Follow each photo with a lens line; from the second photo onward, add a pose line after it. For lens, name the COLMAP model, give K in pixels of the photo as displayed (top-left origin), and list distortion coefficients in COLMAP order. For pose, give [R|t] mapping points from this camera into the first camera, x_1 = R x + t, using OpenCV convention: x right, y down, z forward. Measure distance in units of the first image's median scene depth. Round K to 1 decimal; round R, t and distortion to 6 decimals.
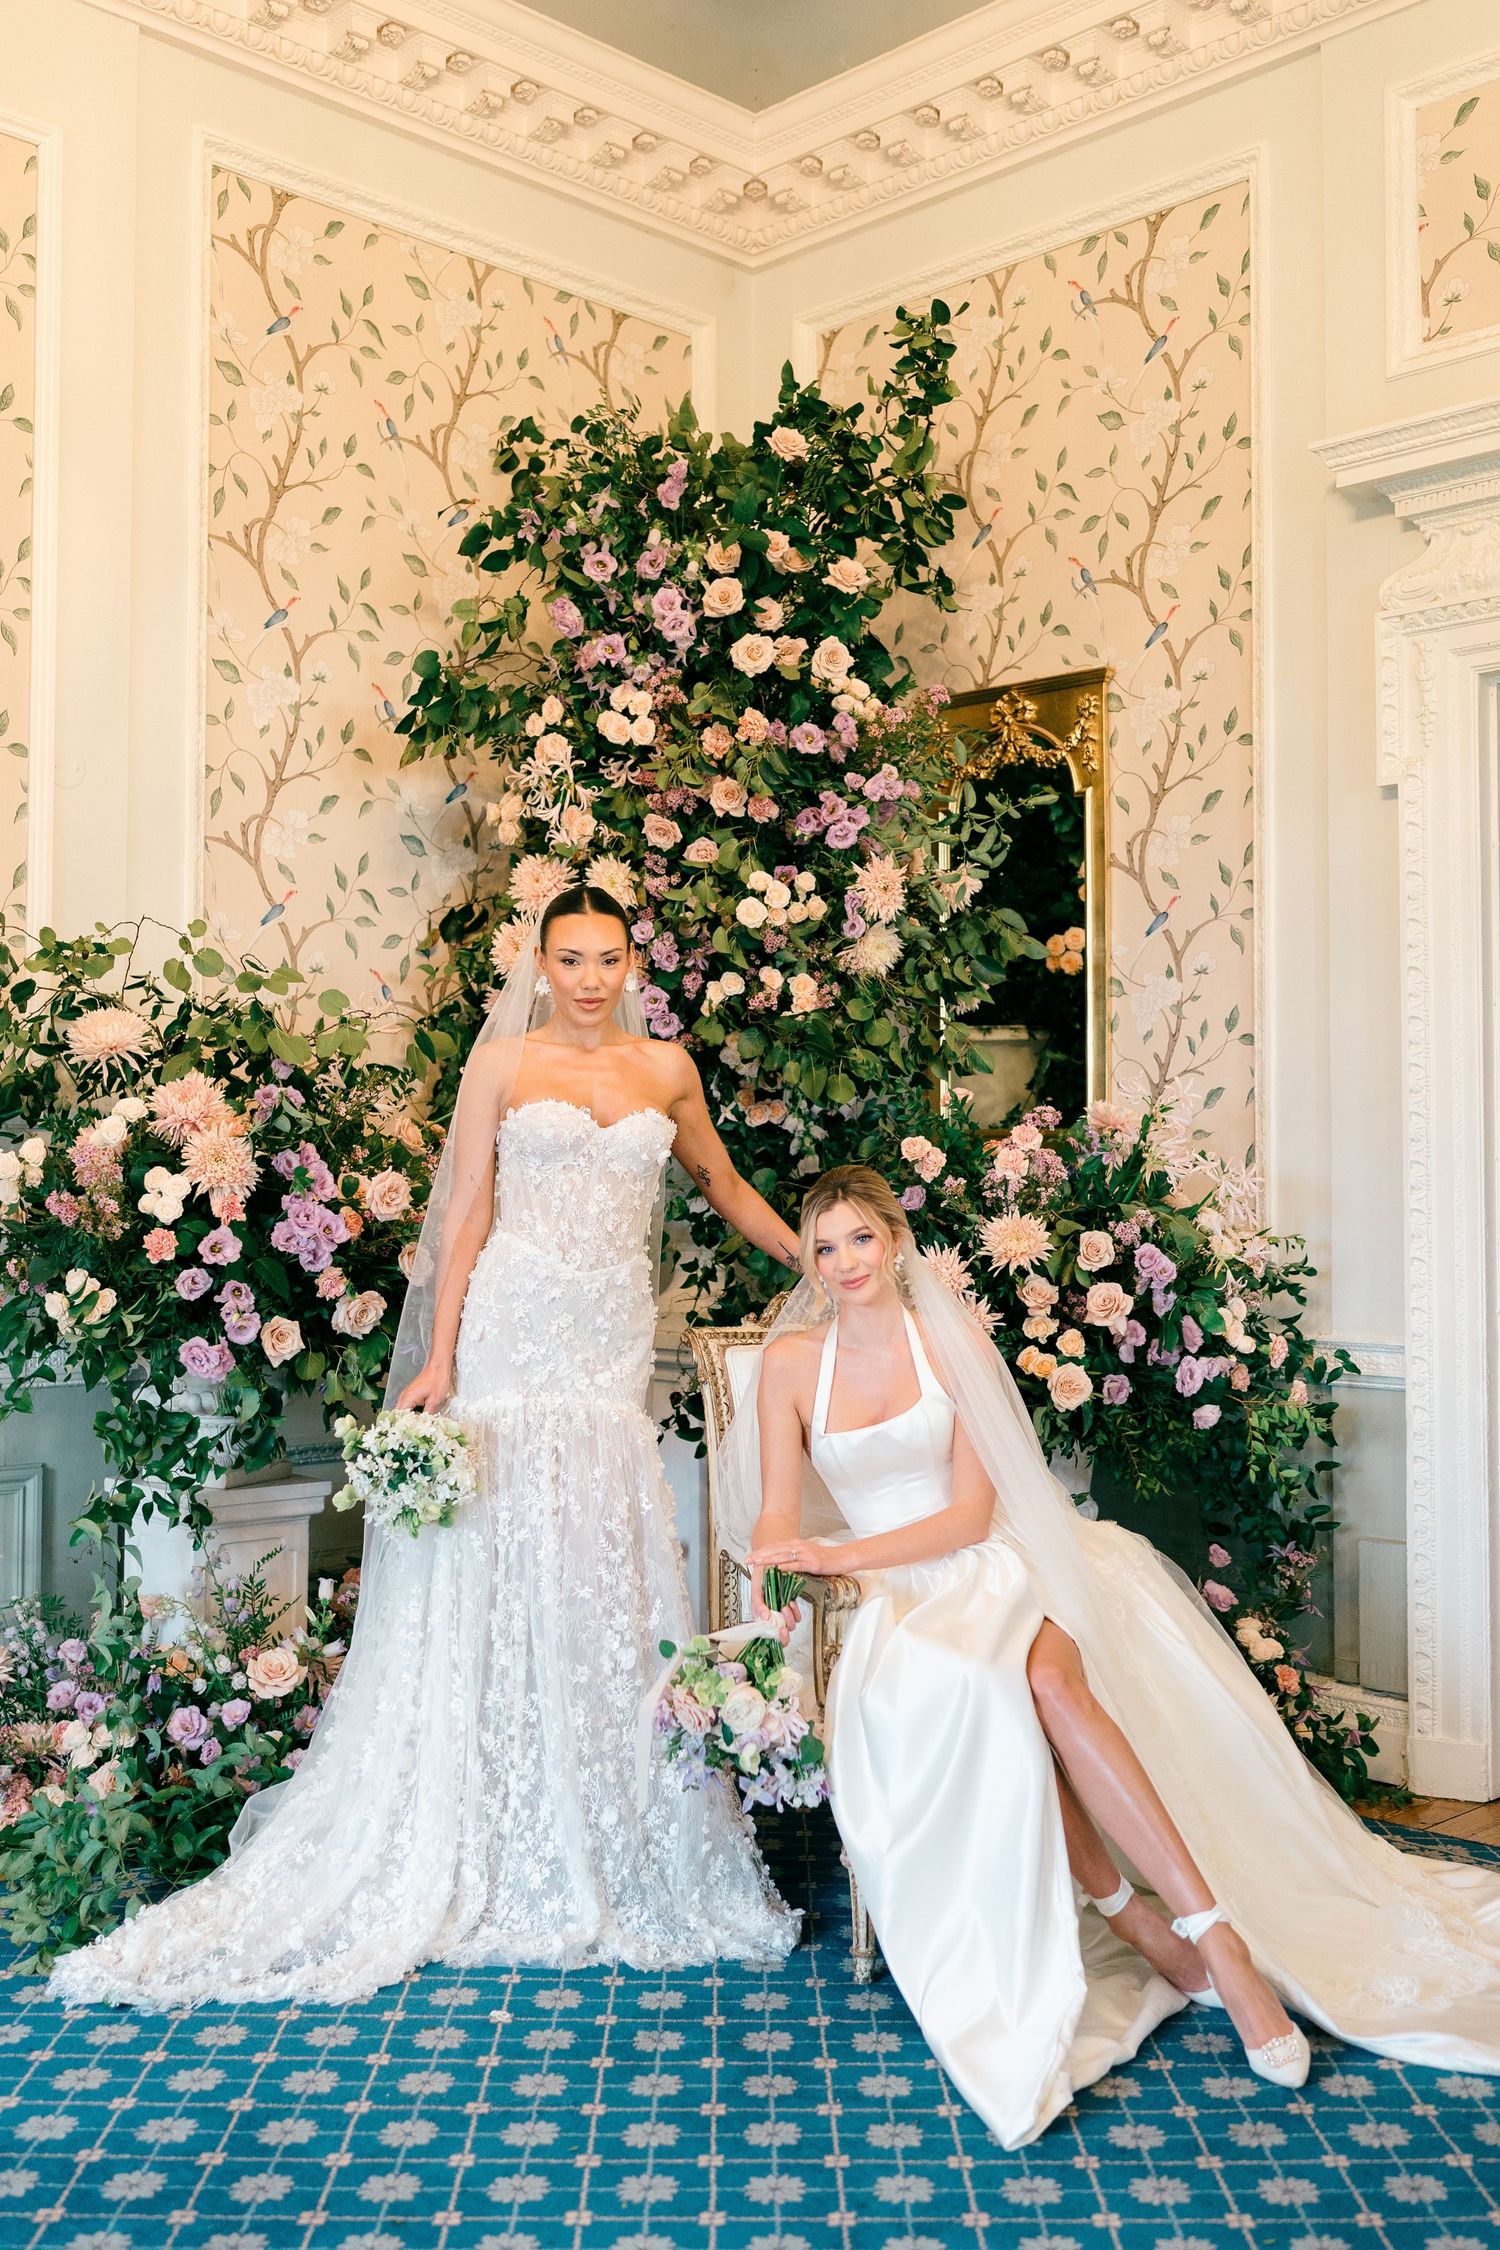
lens RADIAL K [[2390.7, 0, 744.7], [0, 2390.7, 1071.3], [0, 0, 1]] dist [-0.007210, -0.003335]
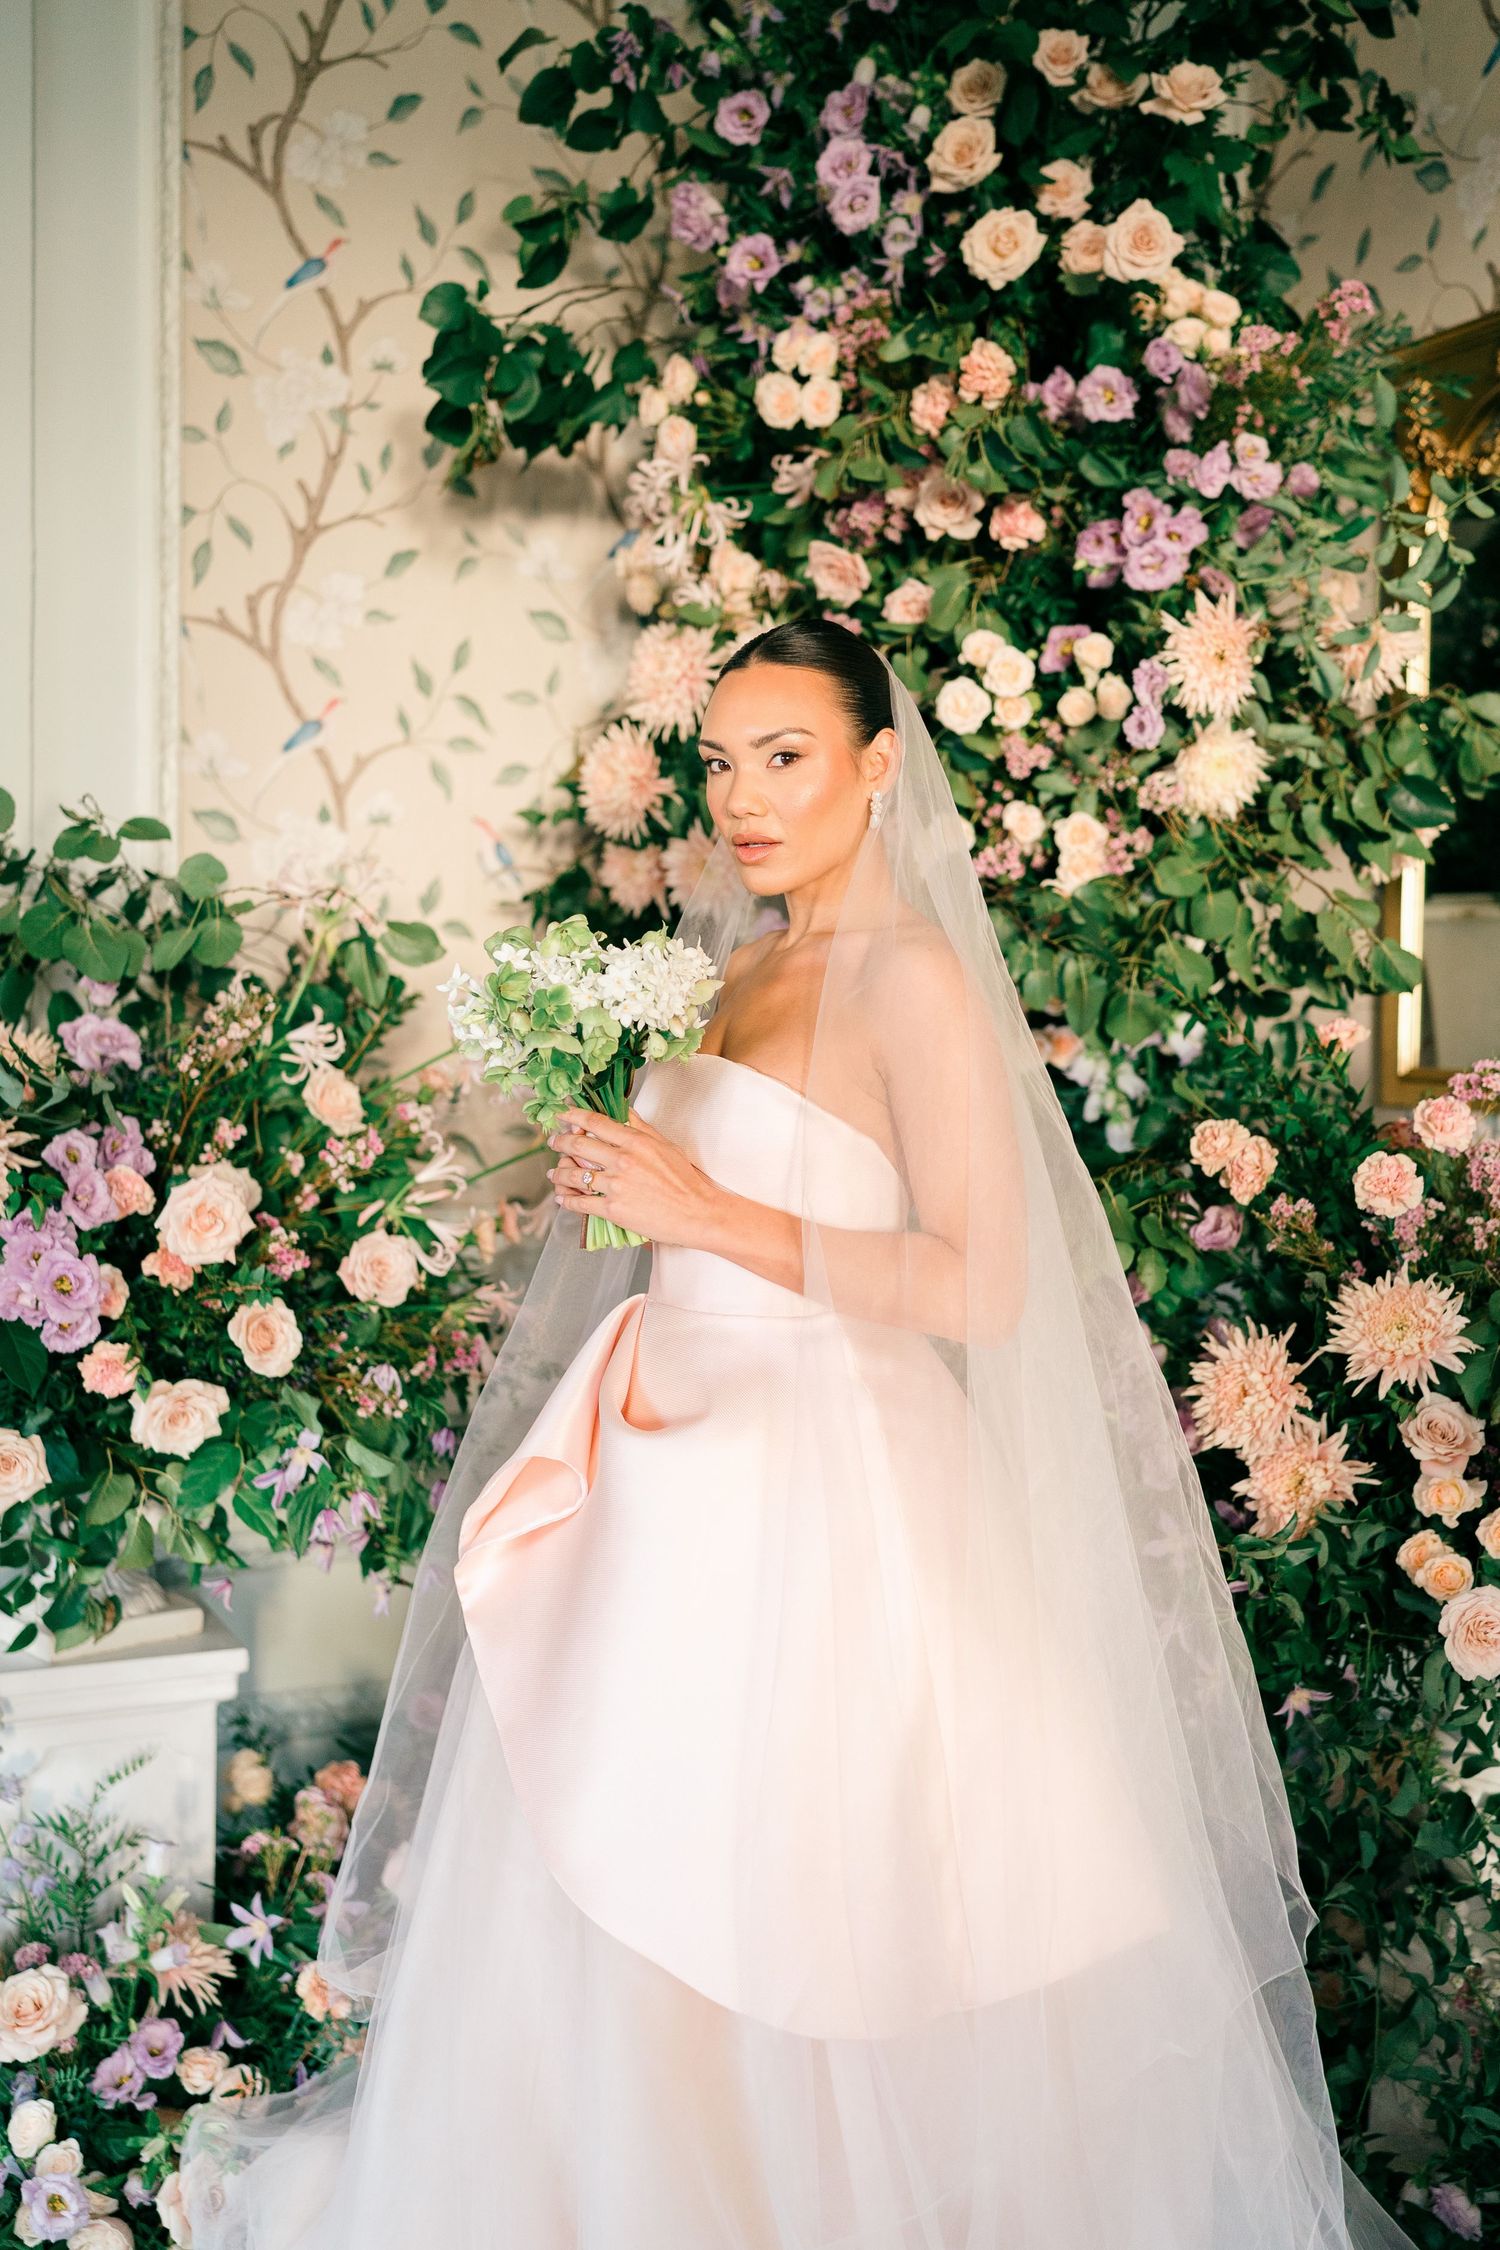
lens RADIAL K [[2263.3, 0, 750.0], [0, 2263.3, 1125.0], [0, 0, 1]] dist [0.004477, -0.010805]
pose [[0.949197, 0.027305, -0.313496, 0.119822], [0.001537, 0.995814, 0.091388, -0.016107], [0.314679, -0.087227, 0.945182, 0.451335]]
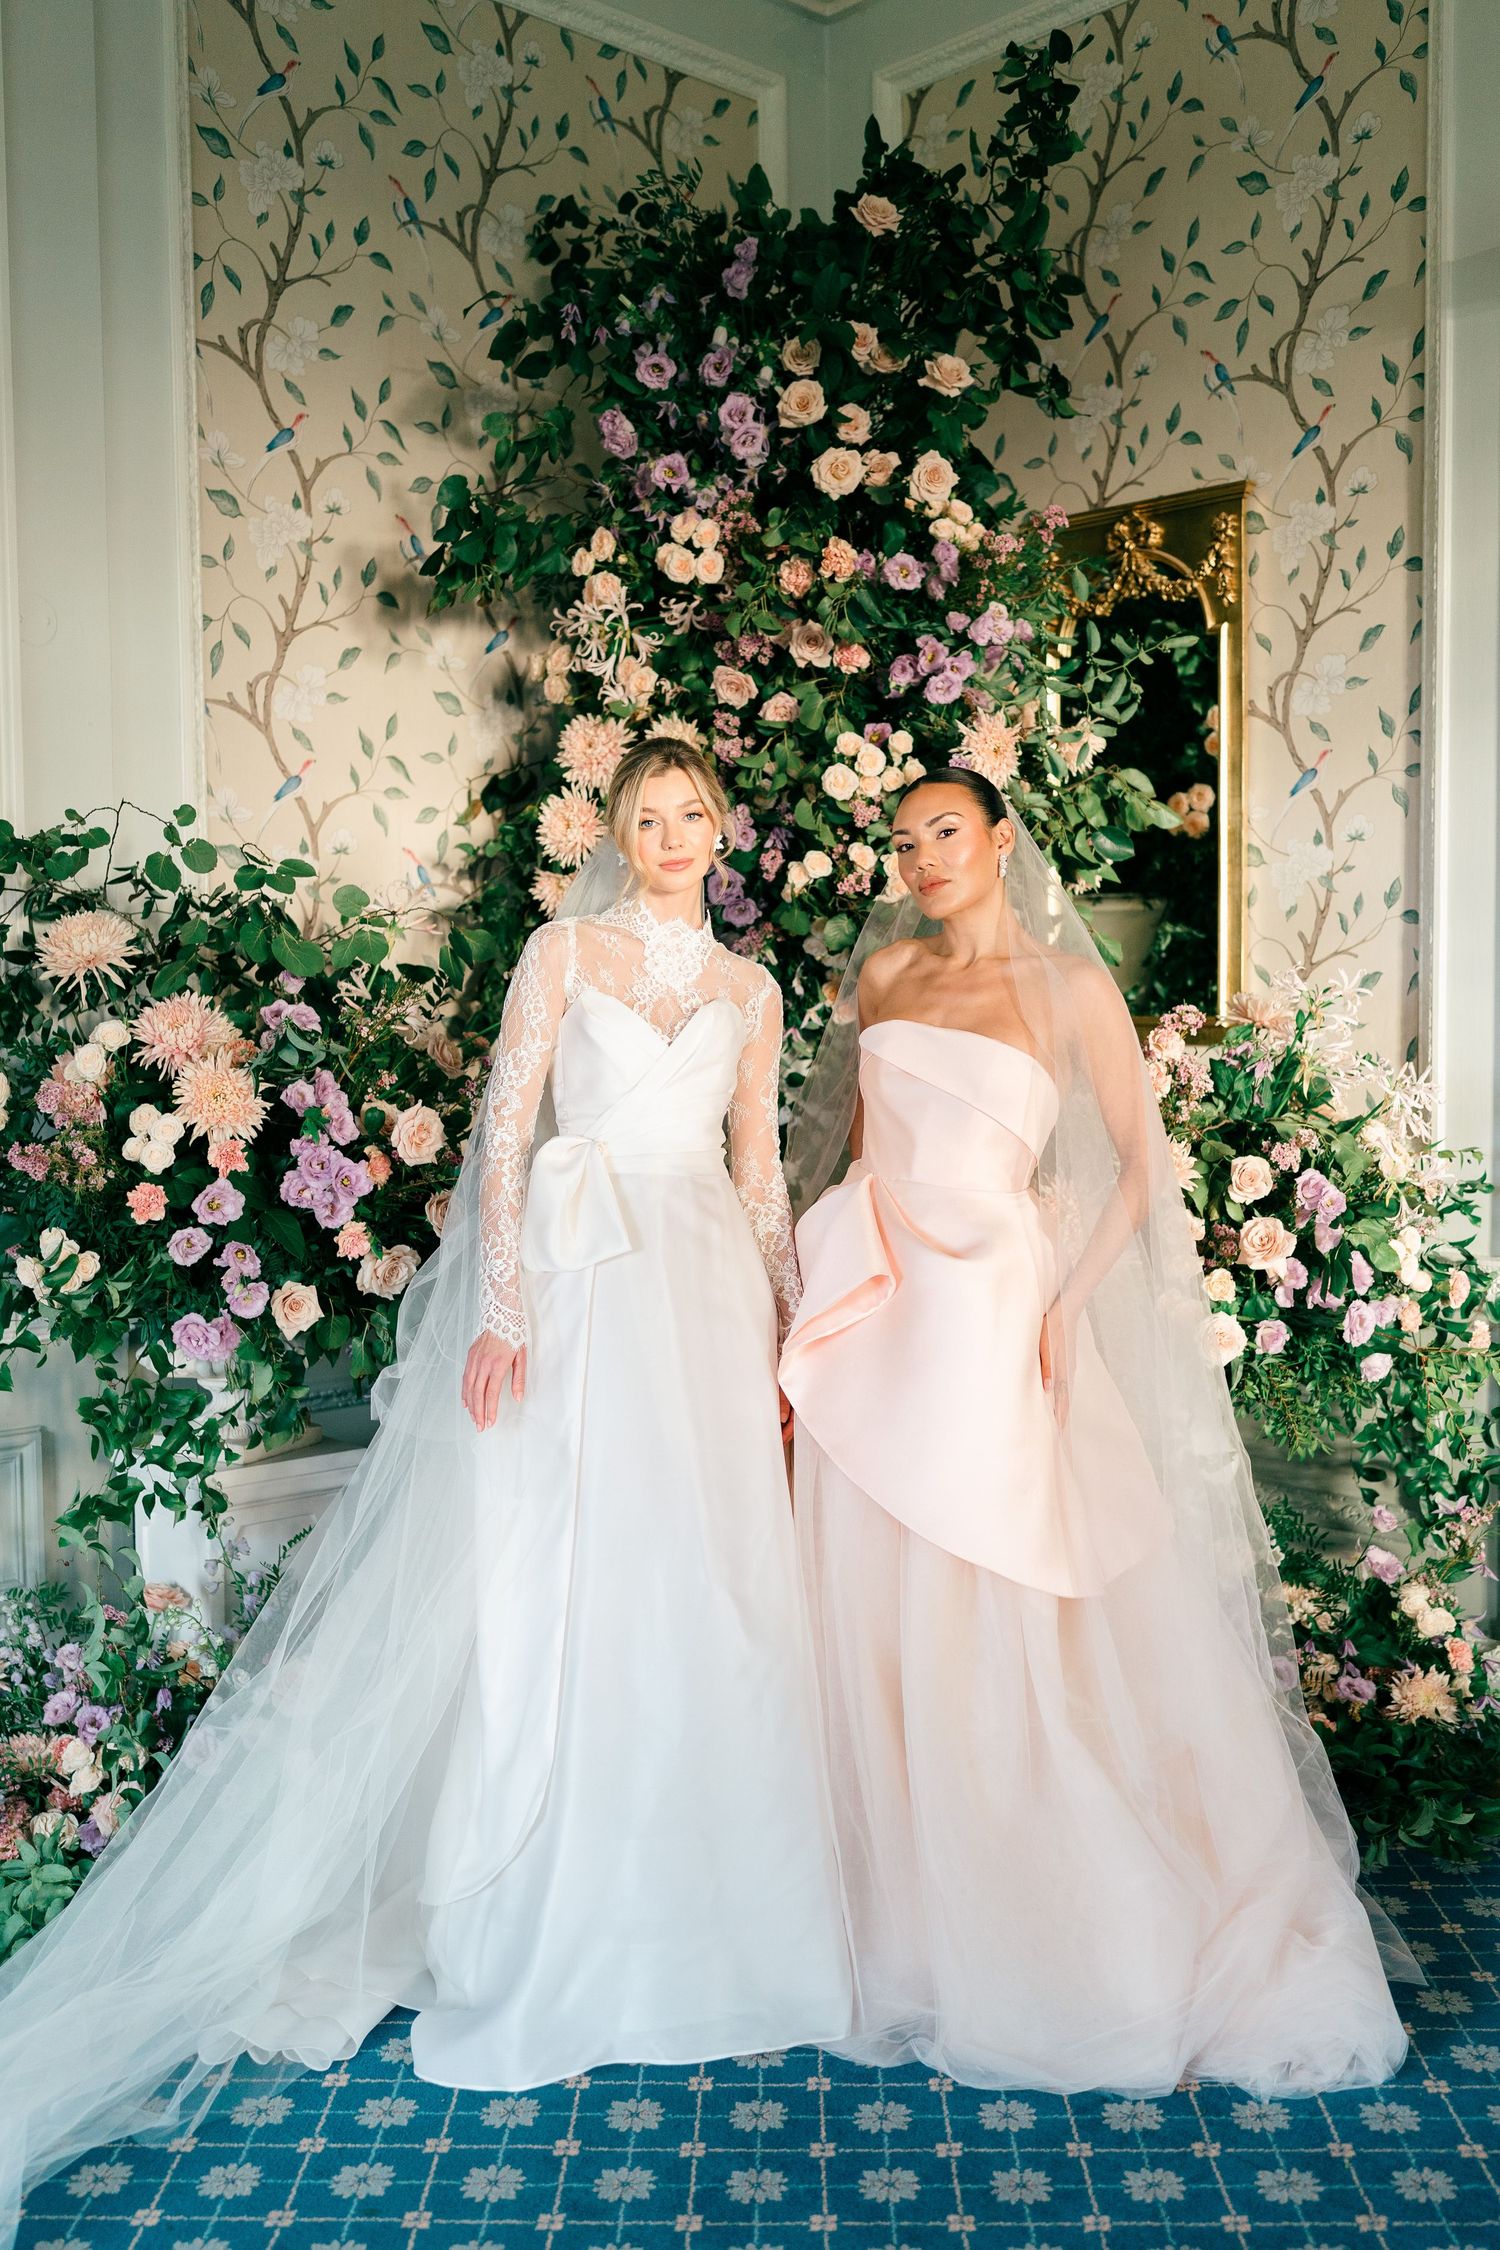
lens RADIAL K [[2240.8, 0, 750.4], [0, 2240.8, 1111.9], [0, 0, 1]] dist [0.012222, -0.023431]
pose [[0.999649, -0.010836, -0.024186, -0.010641], [0.013230, 0.994785, 0.101128, -0.029181], [0.022964, -0.101412, 0.994579, 0.182273]]
